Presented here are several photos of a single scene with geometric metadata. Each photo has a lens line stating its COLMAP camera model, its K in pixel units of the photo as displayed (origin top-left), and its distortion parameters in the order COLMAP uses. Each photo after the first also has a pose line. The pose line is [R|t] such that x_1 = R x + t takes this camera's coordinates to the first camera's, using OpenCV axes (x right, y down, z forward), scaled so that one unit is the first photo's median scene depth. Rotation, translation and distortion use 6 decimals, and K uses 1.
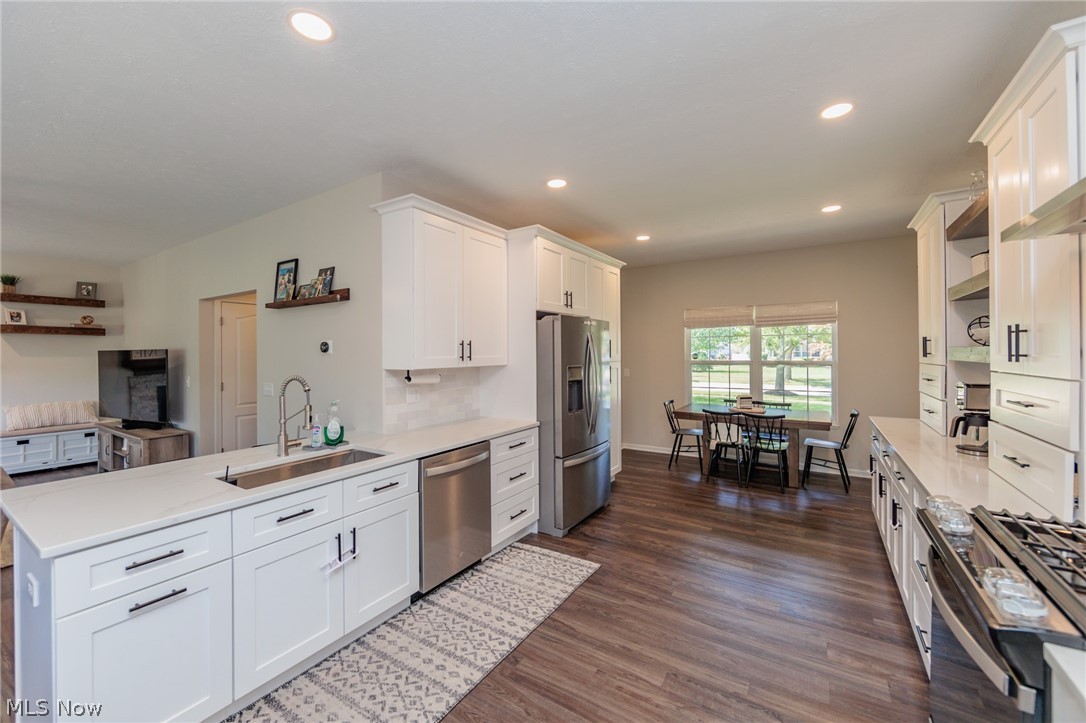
lens RADIAL K [[429.2, 0, 547.5], [0, 429.2, 346.9], [0, 0, 1]] dist [-0.003580, -0.000541]
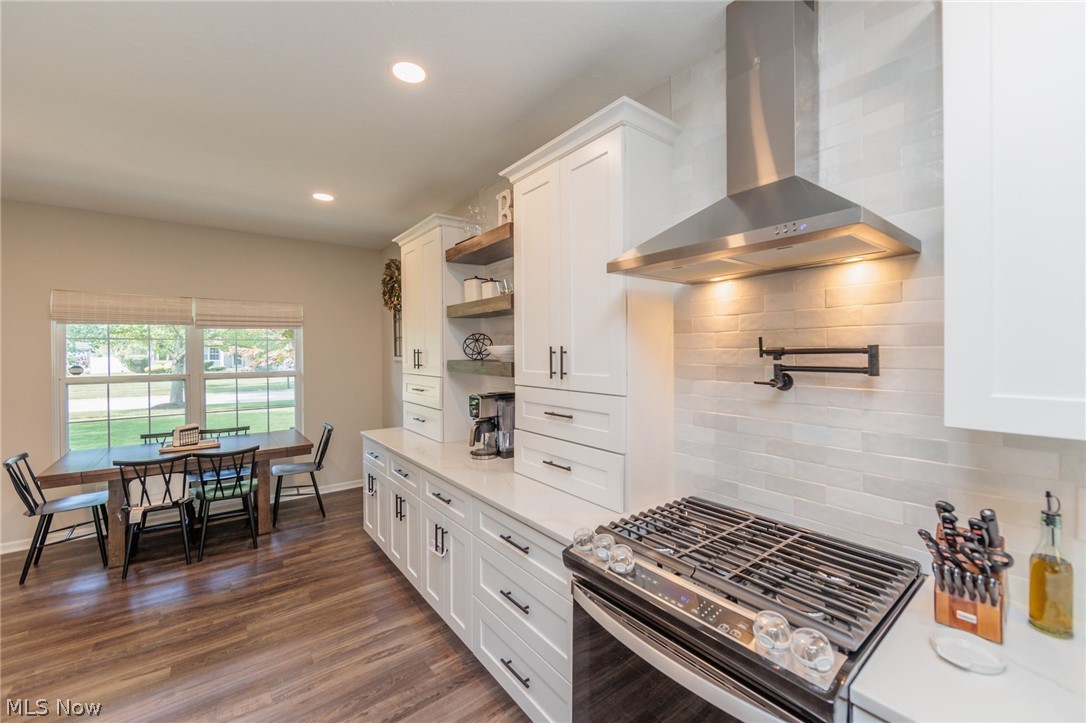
lens RADIAL K [[429.2, 0, 553.7], [0, 429.2, 354.1], [0, 0, 1]] dist [-0.003580, -0.000541]
pose [[0.326868, -0.000141, 0.945070, 0.000216], [-0.010631, 0.999936, 0.003826, -0.017796], [-0.945010, -0.011298, 0.326846, 0.318338]]
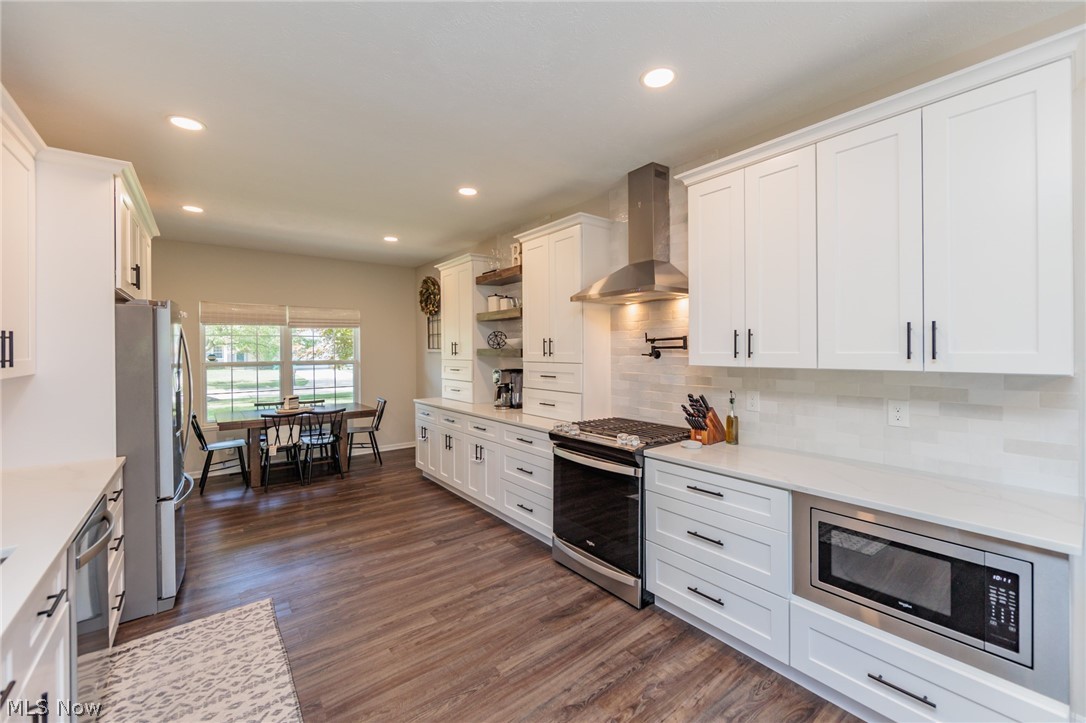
lens RADIAL K [[429.2, 0, 556.9], [0, 429.2, 342.3], [0, 0, 1]] dist [-0.003580, -0.000541]
pose [[0.313206, 0.022257, 0.949424, -0.438624], [-0.008935, 0.999750, -0.020490, 0.004848], [-0.949643, -0.002066, 0.313327, 0.152776]]
